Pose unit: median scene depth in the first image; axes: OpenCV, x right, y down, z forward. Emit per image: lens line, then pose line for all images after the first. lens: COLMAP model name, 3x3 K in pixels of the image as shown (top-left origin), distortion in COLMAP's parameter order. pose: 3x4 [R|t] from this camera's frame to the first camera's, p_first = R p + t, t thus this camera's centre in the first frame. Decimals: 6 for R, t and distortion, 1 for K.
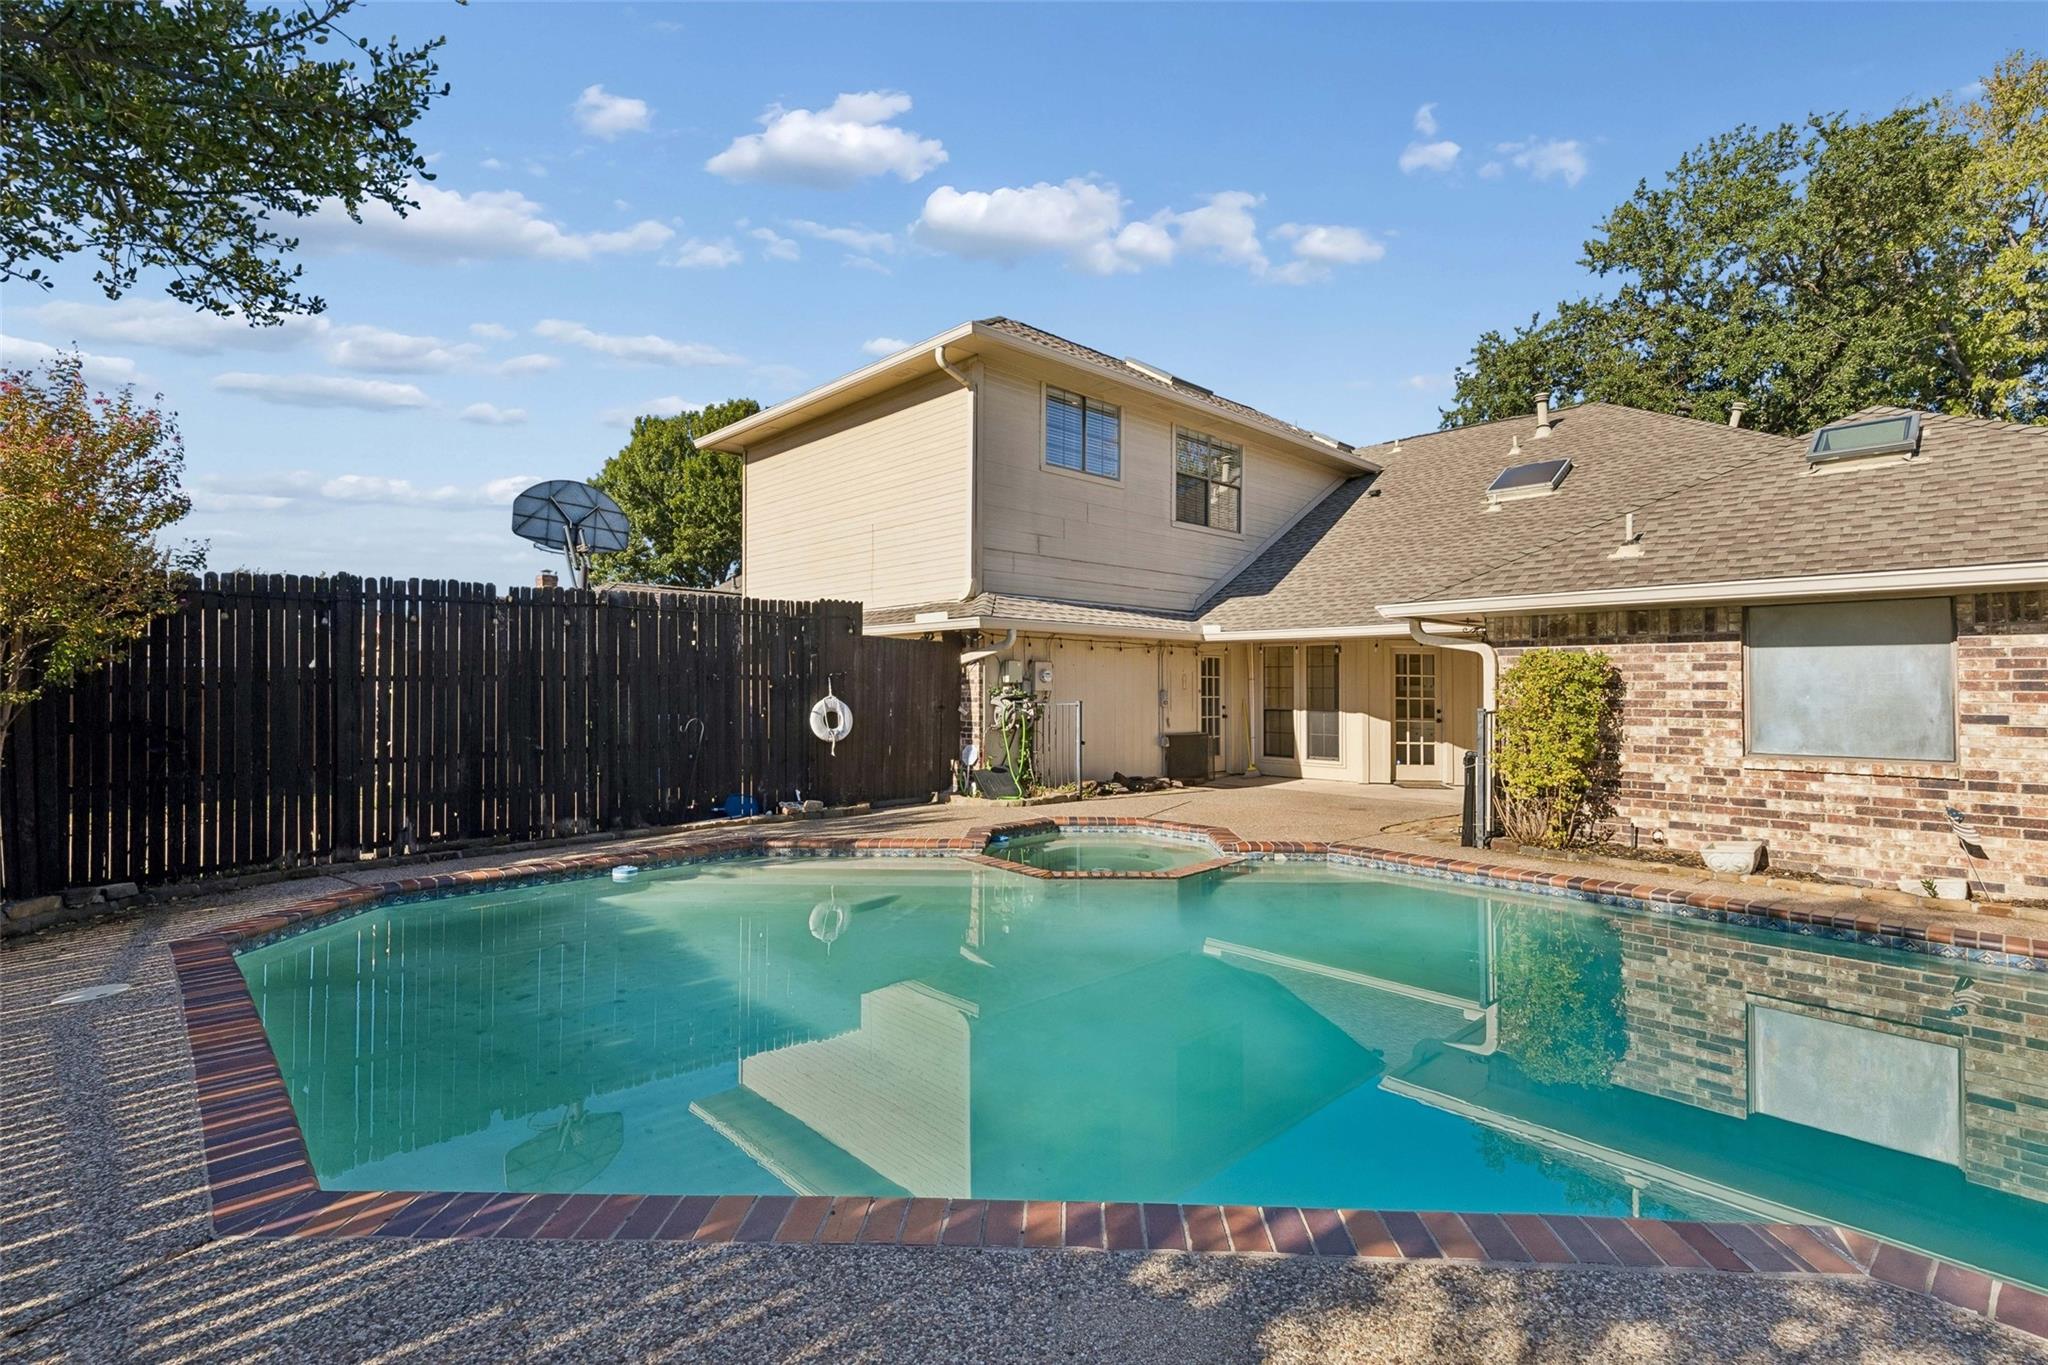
lens RADIAL K [[919.6, 0, 1020.8], [0, 919.6, 676.7], [0, 0, 1]] dist [0.012142, -0.001690]
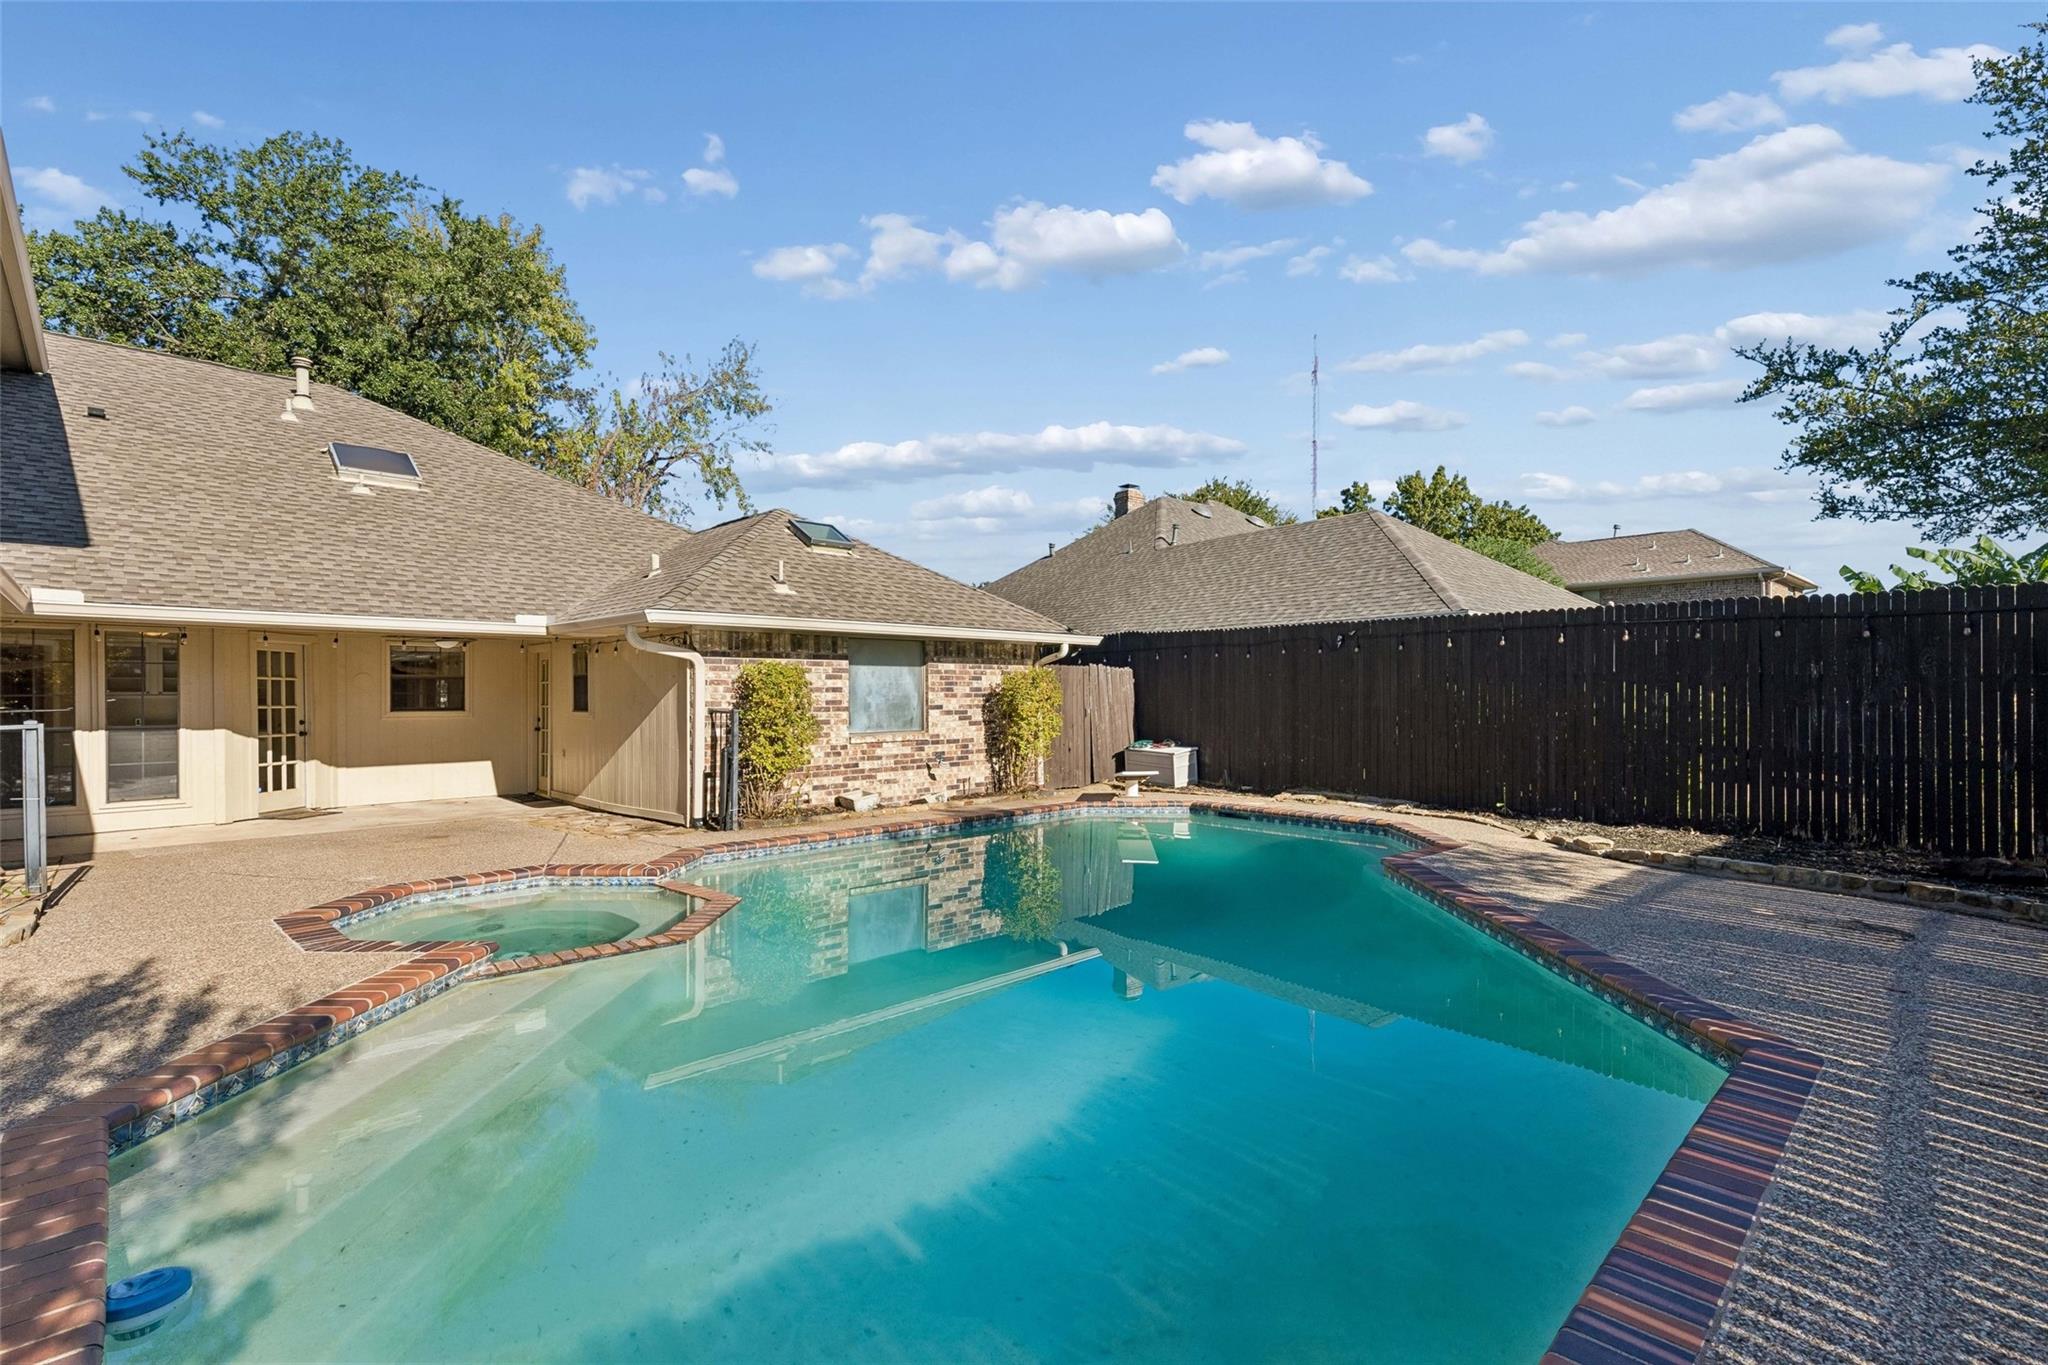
lens RADIAL K [[919.6, 0, 1021.6], [0, 919.6, 690.5], [0, 0, 1]] dist [0.012142, -0.001690]
pose [[-0.005770, -0.000748, 0.999983, -0.733571], [-0.008144, 0.999967, 0.000701, 0.007820], [-0.999950, -0.008140, -0.005775, 0.720232]]
